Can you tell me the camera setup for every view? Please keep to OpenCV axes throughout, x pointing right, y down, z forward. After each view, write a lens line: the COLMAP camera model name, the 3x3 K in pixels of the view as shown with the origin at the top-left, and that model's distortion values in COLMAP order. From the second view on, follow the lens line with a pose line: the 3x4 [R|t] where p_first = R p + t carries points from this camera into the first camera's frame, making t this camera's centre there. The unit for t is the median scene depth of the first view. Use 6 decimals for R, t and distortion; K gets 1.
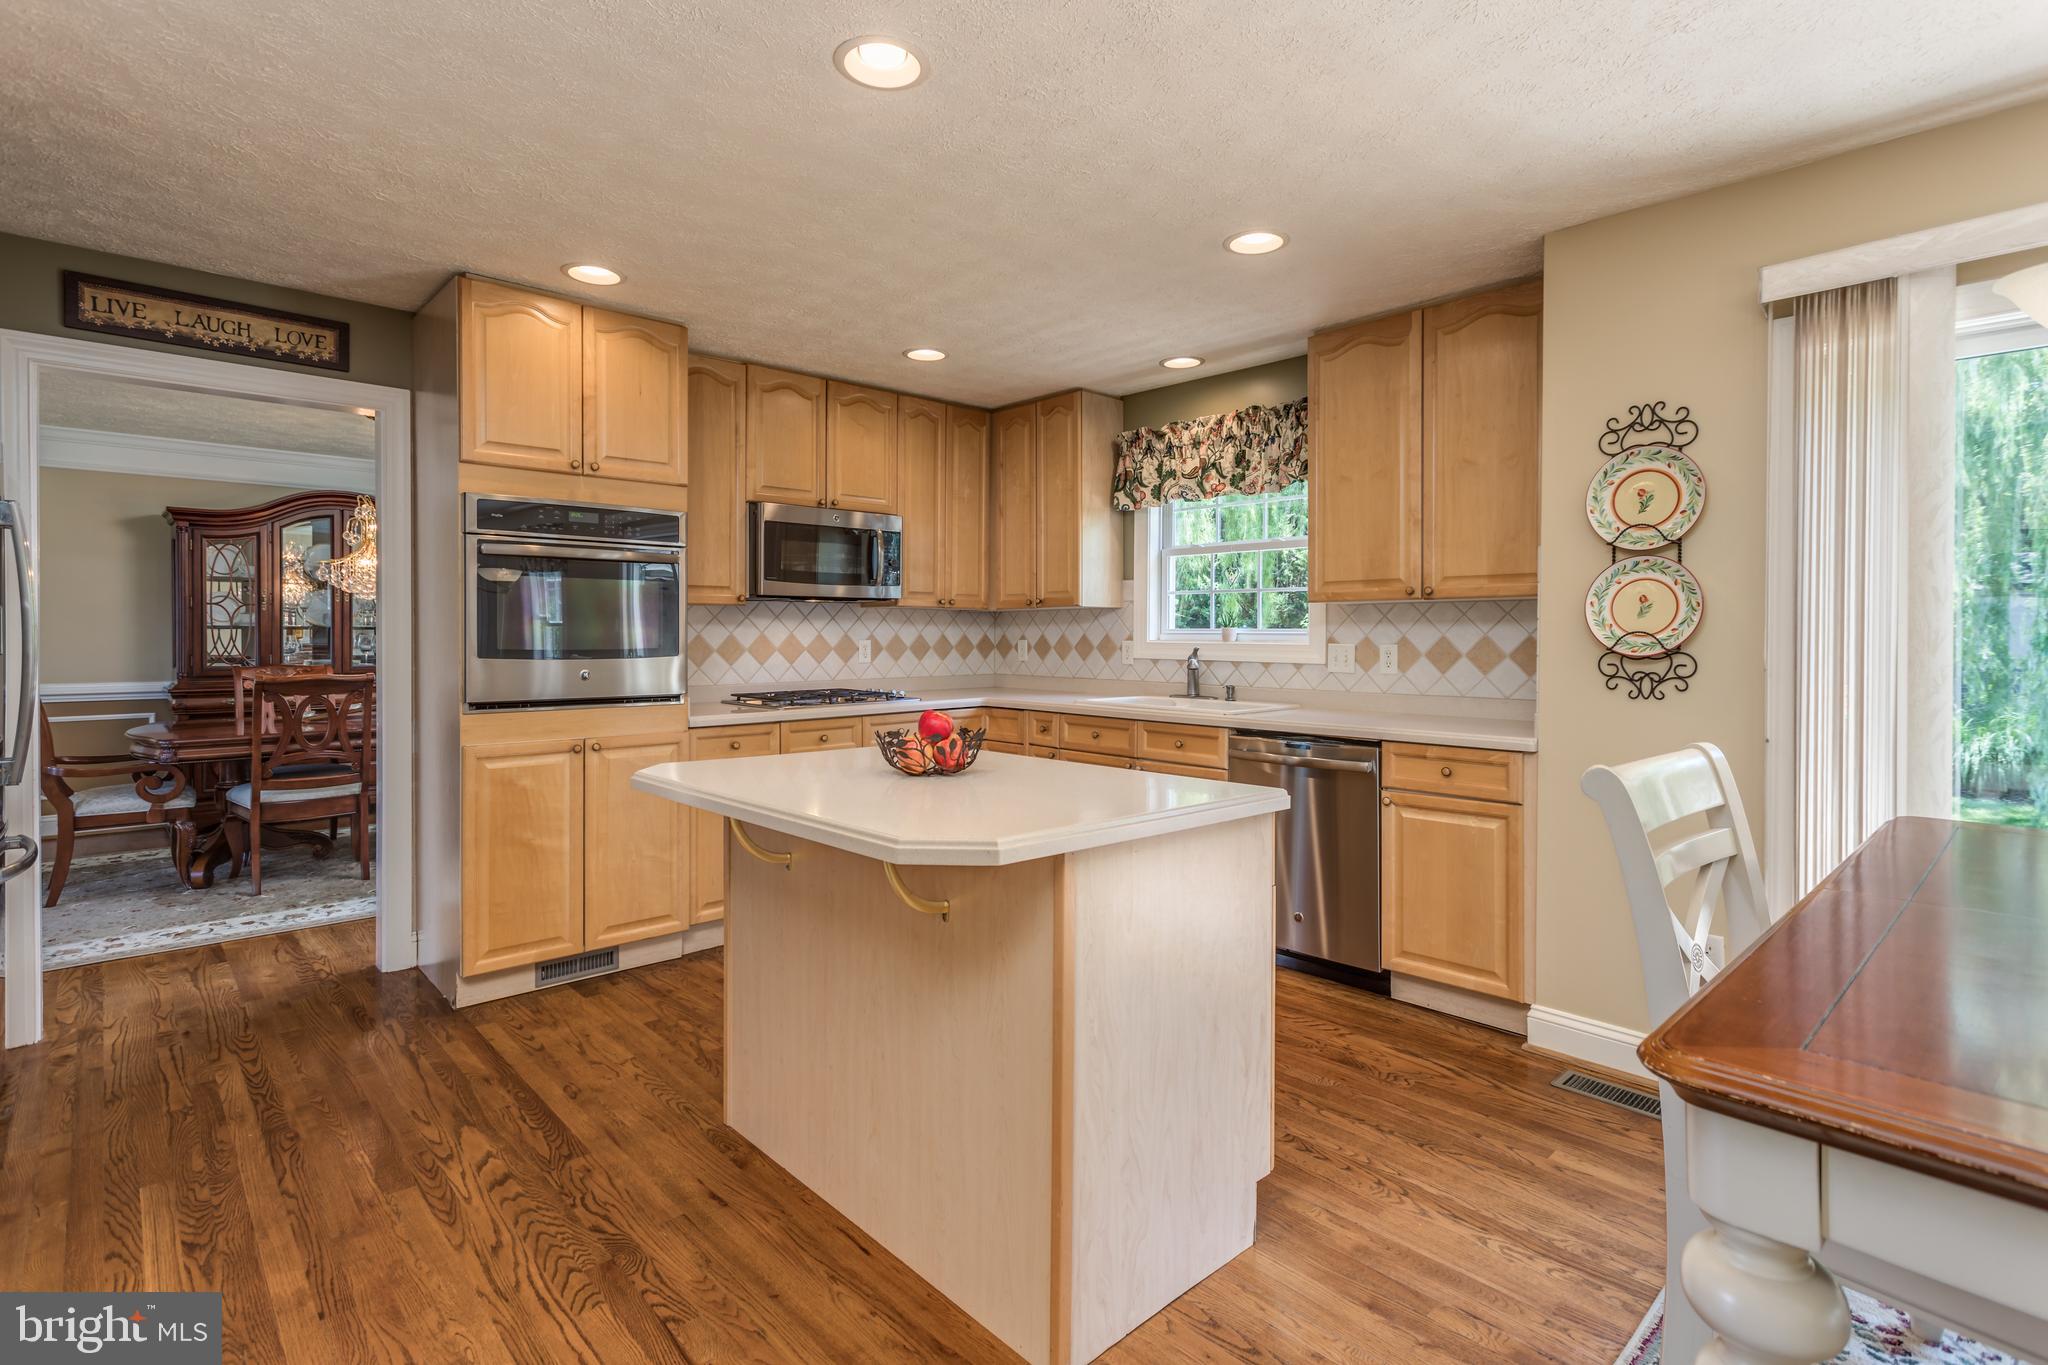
lens RADIAL K [[988.8, 0, 1031.6], [0, 988.8, 638.0], [0, 0, 1]] dist [0.004502, 0.000557]
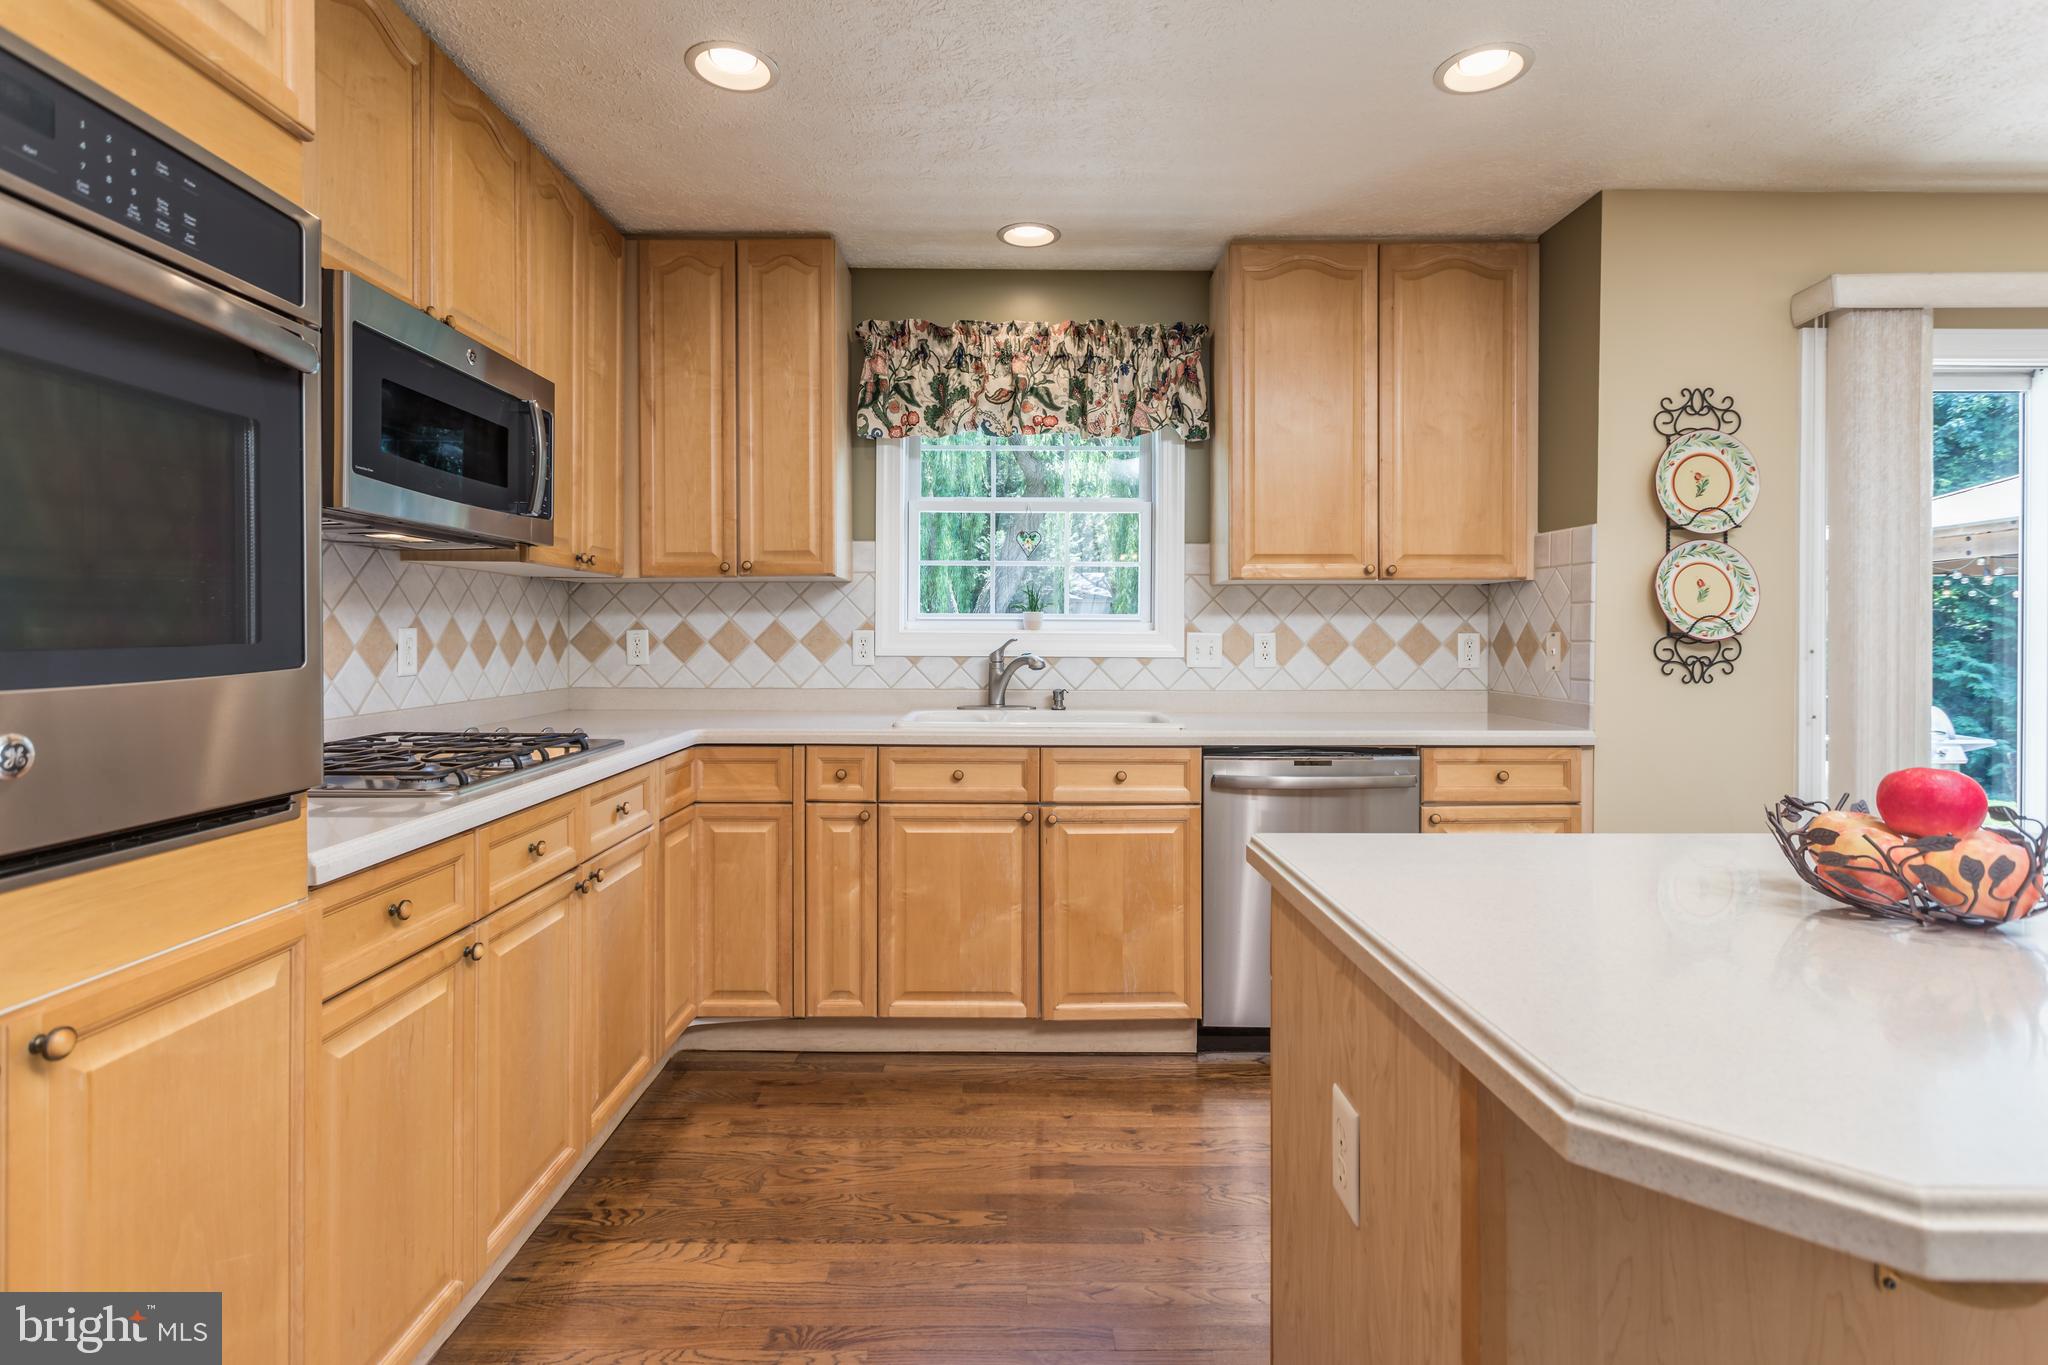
lens RADIAL K [[988.8, 0, 1015.3], [0, 988.8, 636.5], [0, 0, 1]] dist [0.004502, 0.000557]
pose [[0.683647, -0.001834, 0.729810, -0.371899], [0.002426, 0.999997, 0.000240, 0.007994], [-0.729809, 0.001606, 0.683650, 0.524110]]
